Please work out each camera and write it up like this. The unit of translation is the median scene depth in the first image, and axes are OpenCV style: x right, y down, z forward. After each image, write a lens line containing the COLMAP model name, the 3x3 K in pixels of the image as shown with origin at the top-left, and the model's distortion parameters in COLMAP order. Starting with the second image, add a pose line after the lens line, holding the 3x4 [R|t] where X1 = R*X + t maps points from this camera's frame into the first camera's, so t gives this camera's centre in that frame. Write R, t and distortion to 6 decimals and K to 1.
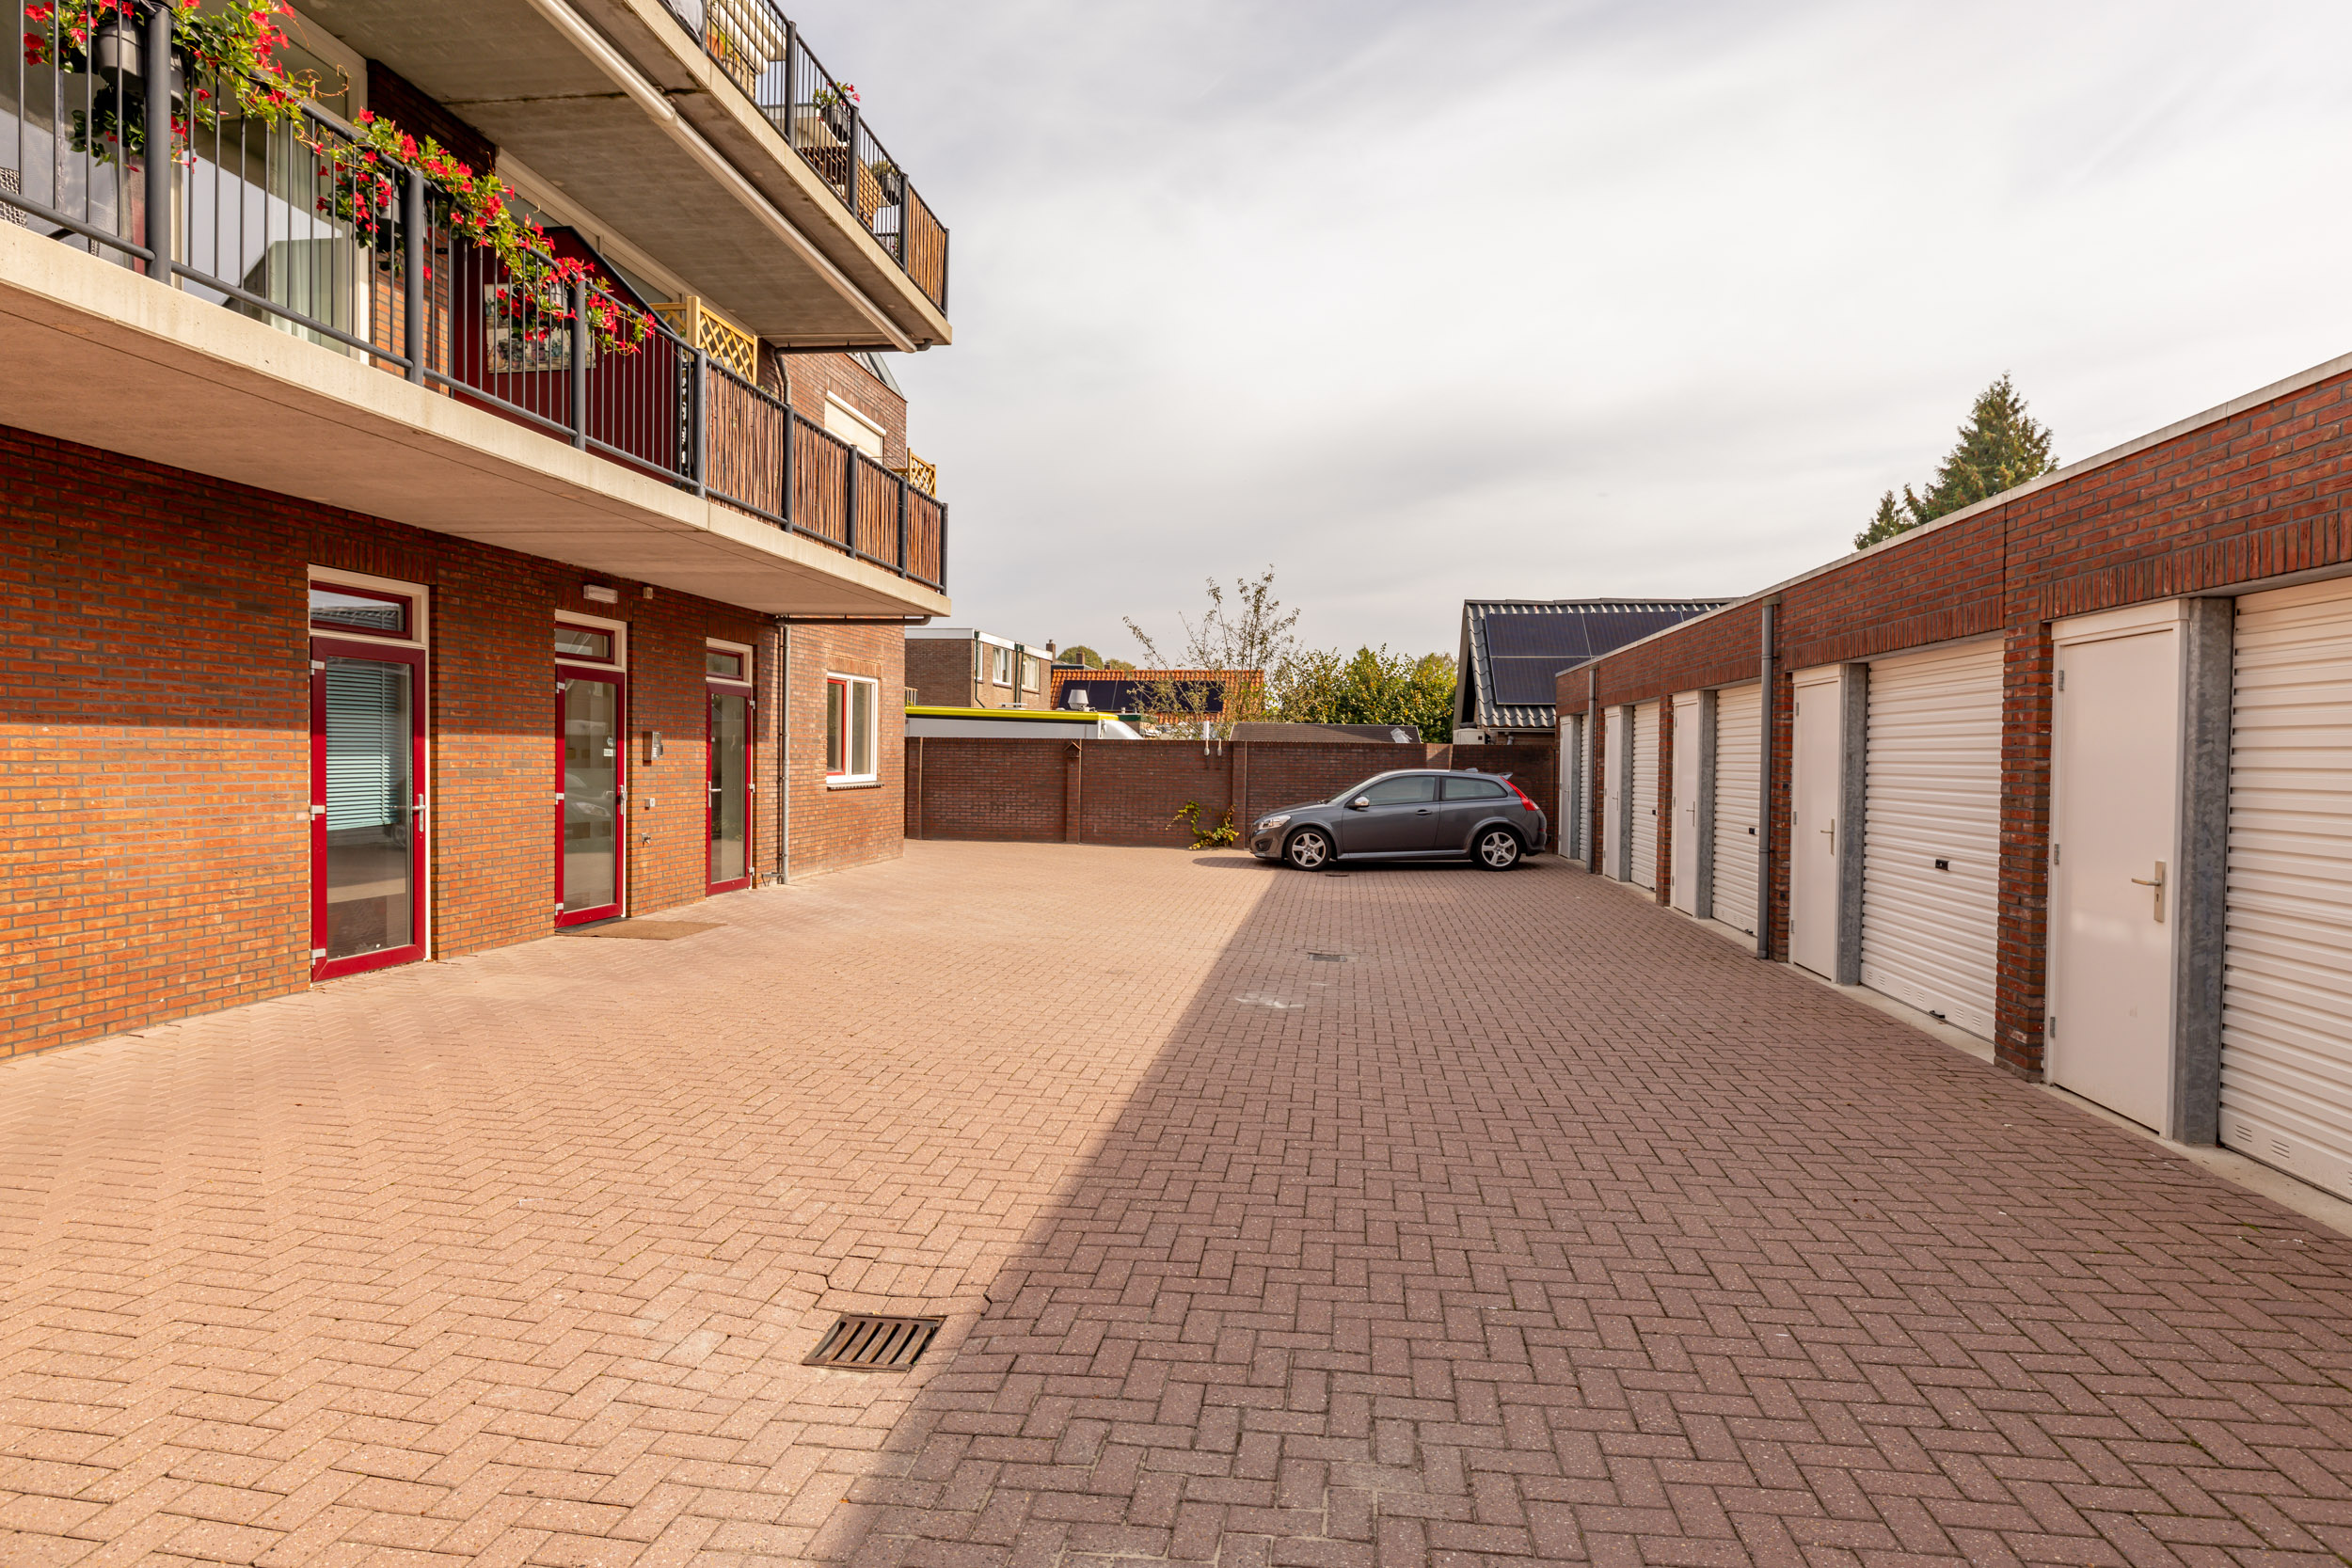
lens RADIAL K [[1262.6, 0, 1176.0], [0, 1262.6, 784.0], [0, 0, 1]] dist [0.001738, 0.000173]
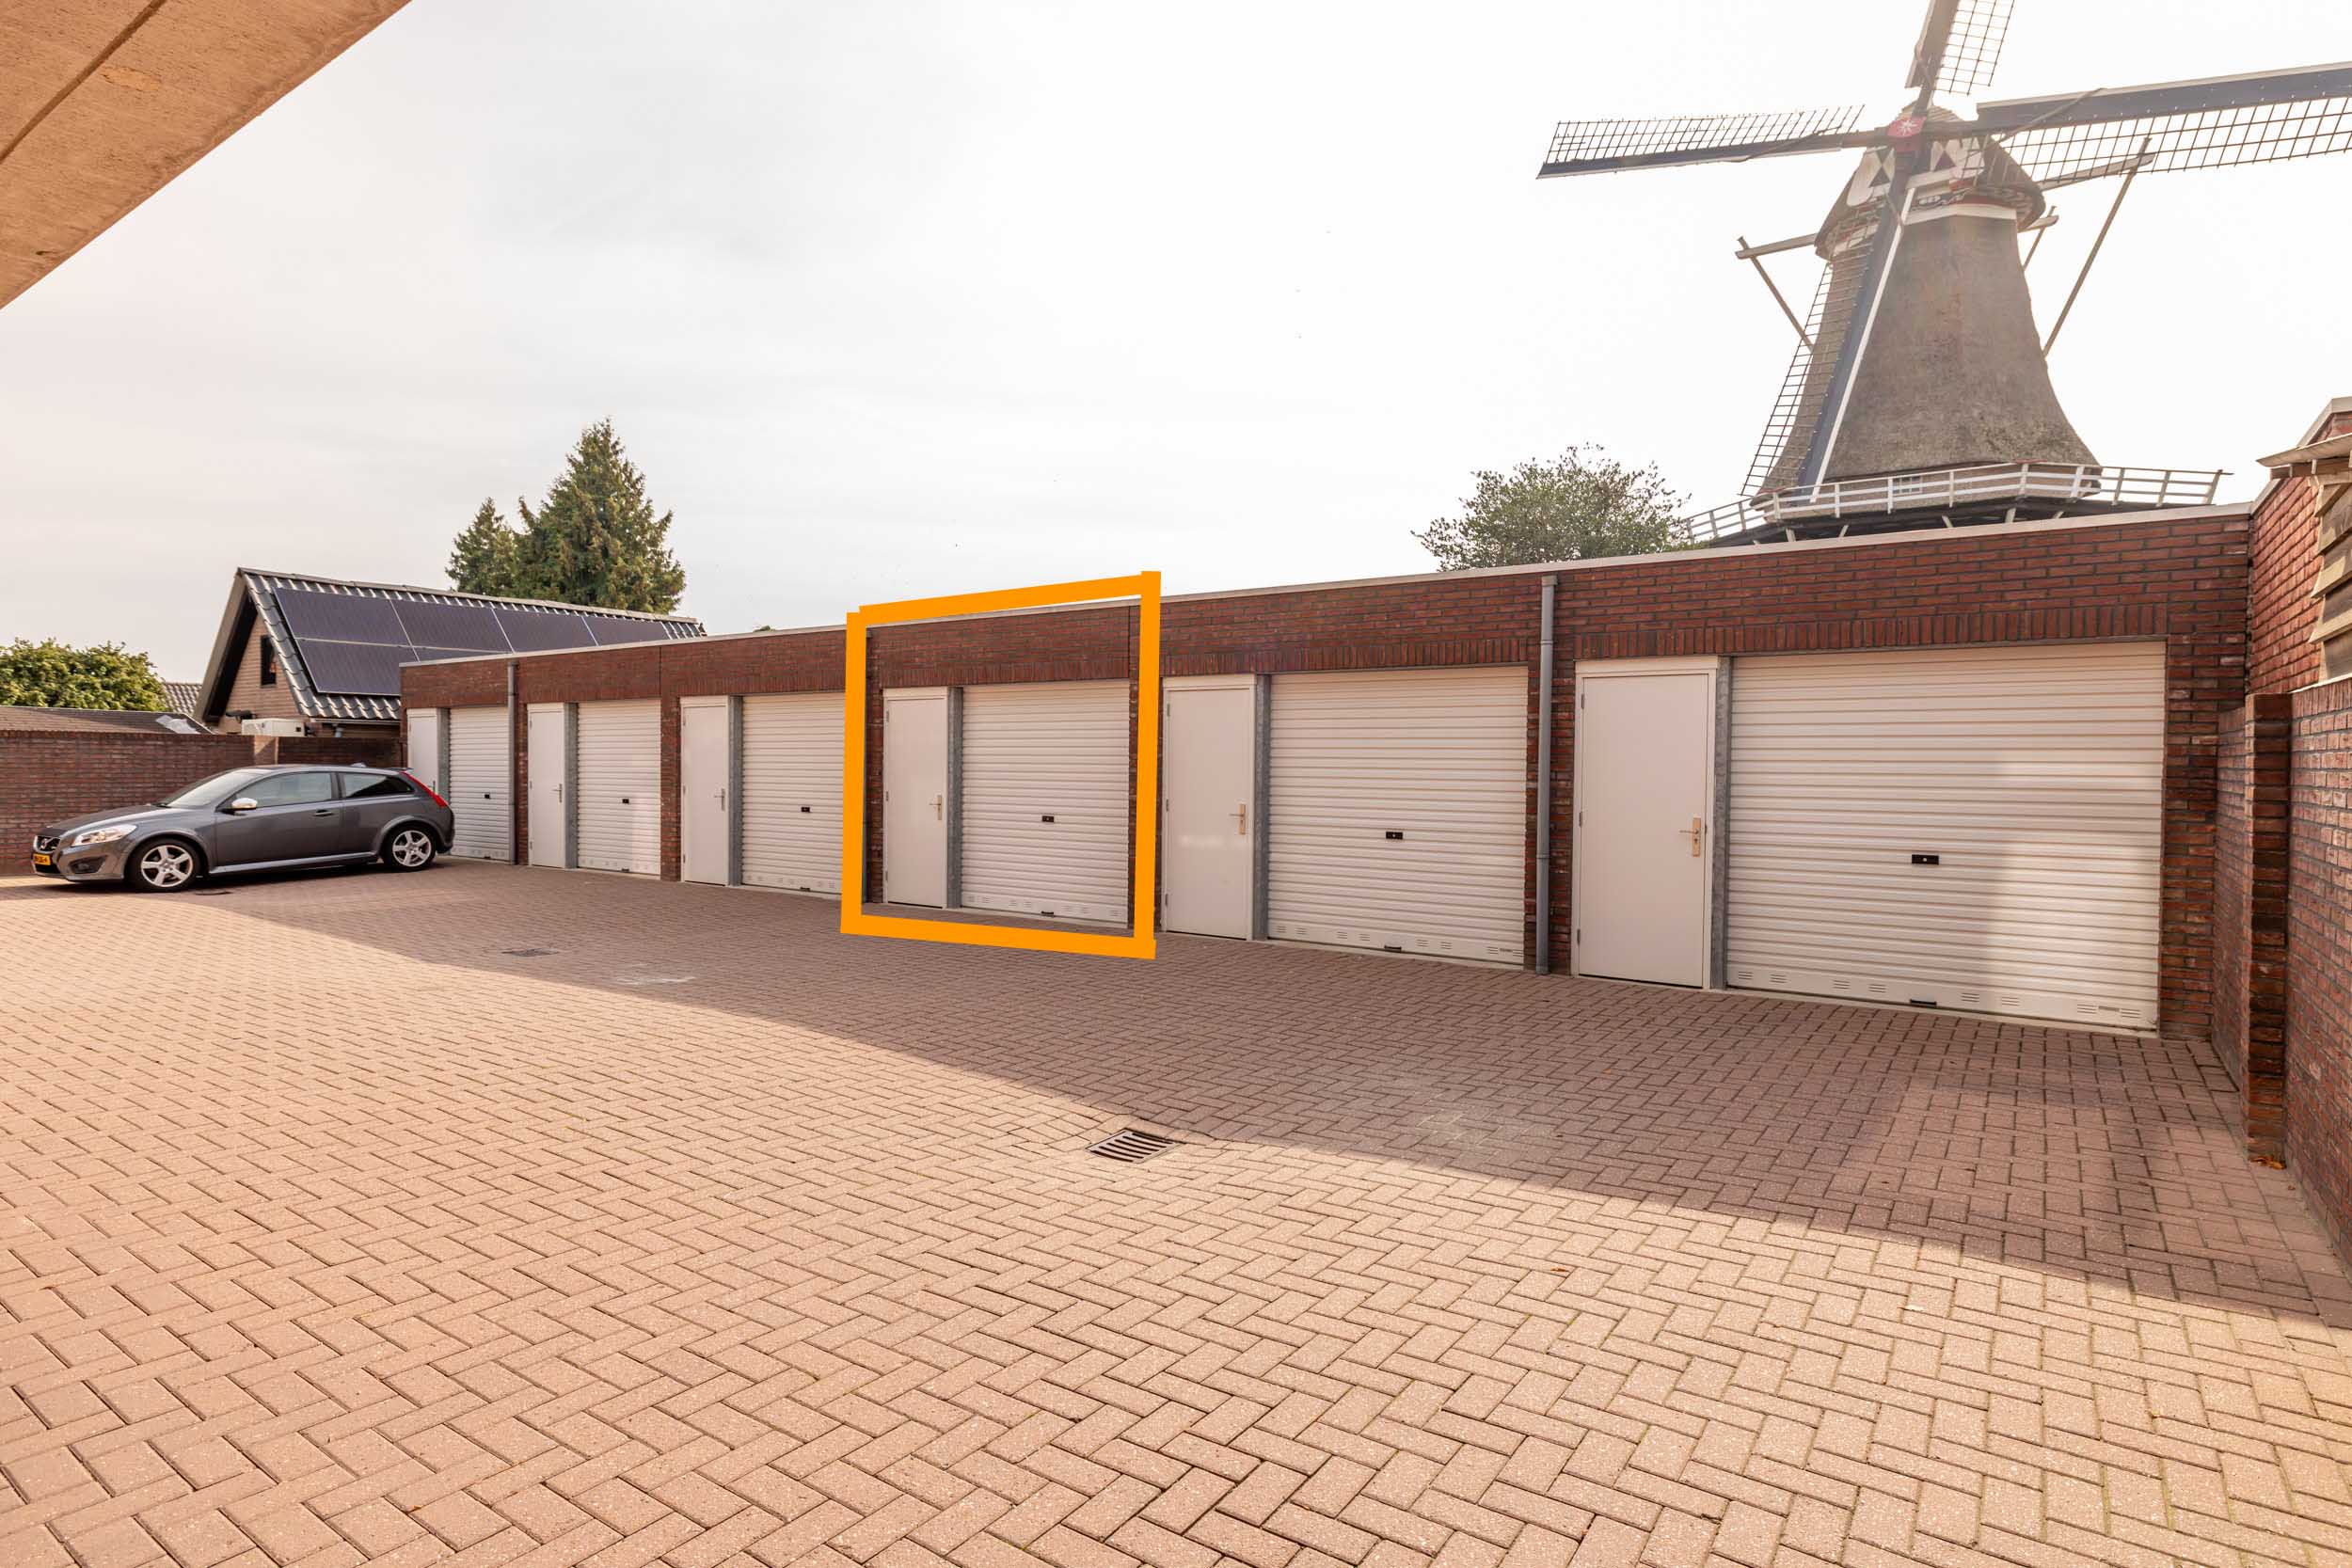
lens RADIAL K [[1262.6, 0, 1176.0], [0, 1262.6, 784.0], [0, 0, 1]] dist [0.001738, 0.000173]
pose [[0.446611, -0.022283, 0.894451, -0.334124], [0.018148, 0.999710, 0.015844, -0.001275], [-0.894544, 0.009157, 0.446885, 0.063164]]
